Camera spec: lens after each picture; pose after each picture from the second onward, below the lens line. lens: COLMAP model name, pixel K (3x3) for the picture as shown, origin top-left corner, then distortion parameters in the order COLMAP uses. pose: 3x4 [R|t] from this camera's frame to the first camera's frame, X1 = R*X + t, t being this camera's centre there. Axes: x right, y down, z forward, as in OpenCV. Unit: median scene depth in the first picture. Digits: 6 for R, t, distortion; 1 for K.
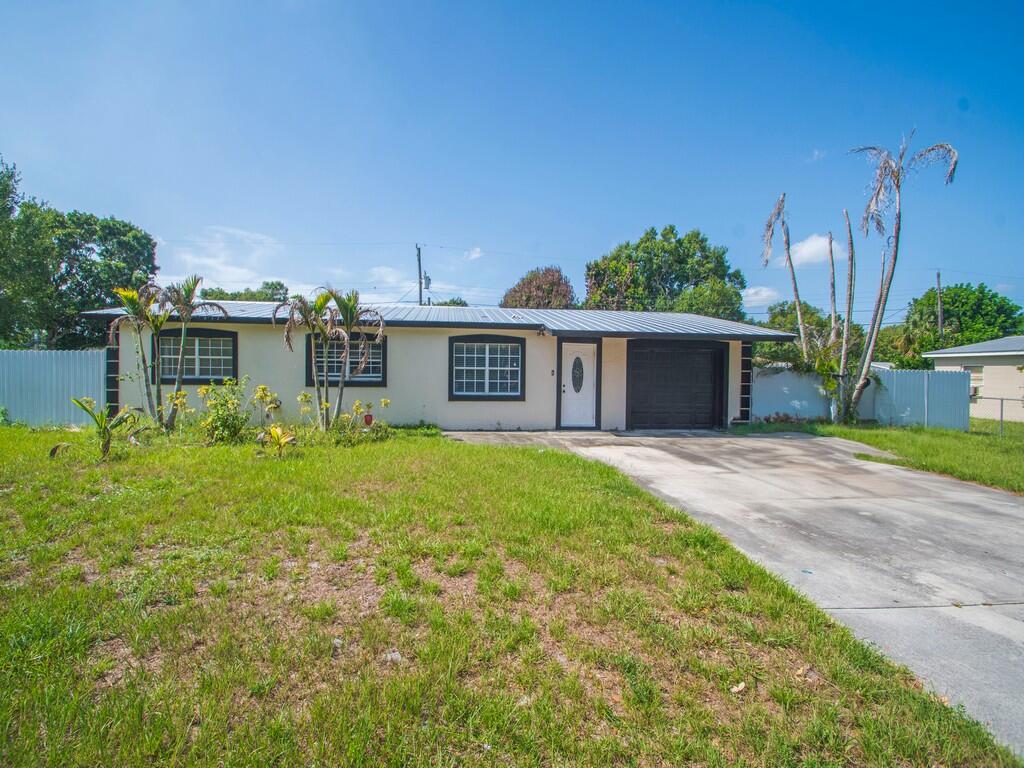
lens RADIAL K [[467.9, 0, 506.2], [0, 467.9, 385.7], [0, 0, 1]] dist [-0.010948, -0.002878]
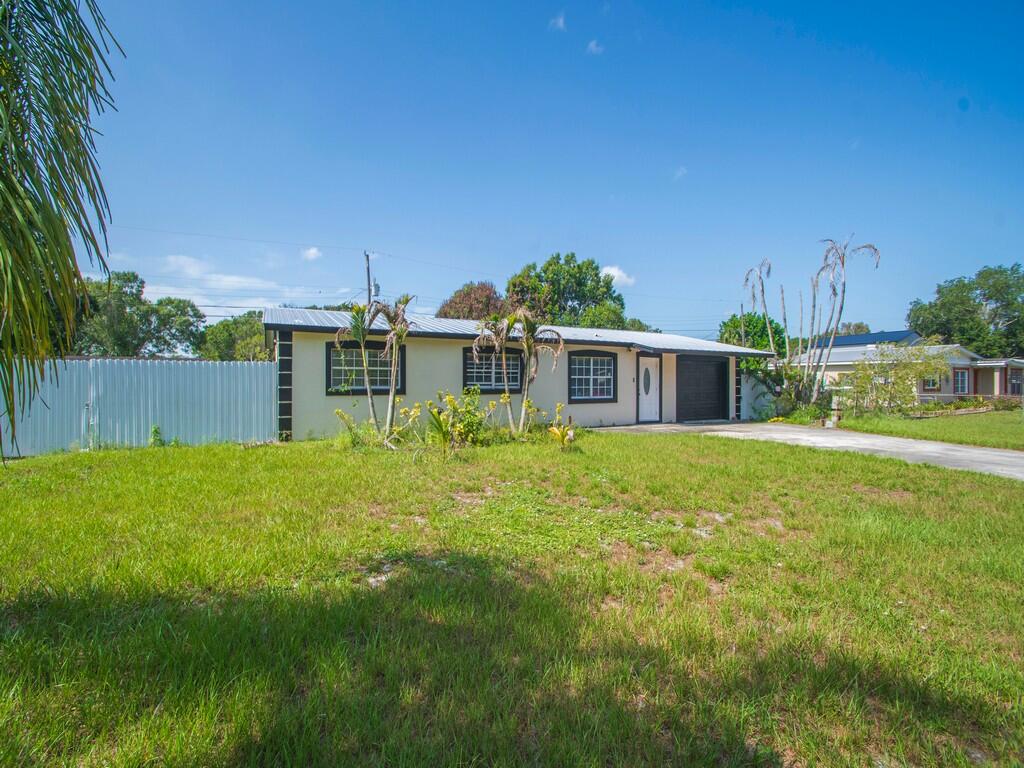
lens RADIAL K [[467.9, 0, 510.2], [0, 467.9, 381.7], [0, 0, 1]] dist [-0.010948, -0.002878]
pose [[0.926645, -0.010808, 0.375782, -0.695599], [0.018395, 0.999693, -0.016609, -0.008086], [-0.375487, 0.022303, 0.926559, -0.068971]]
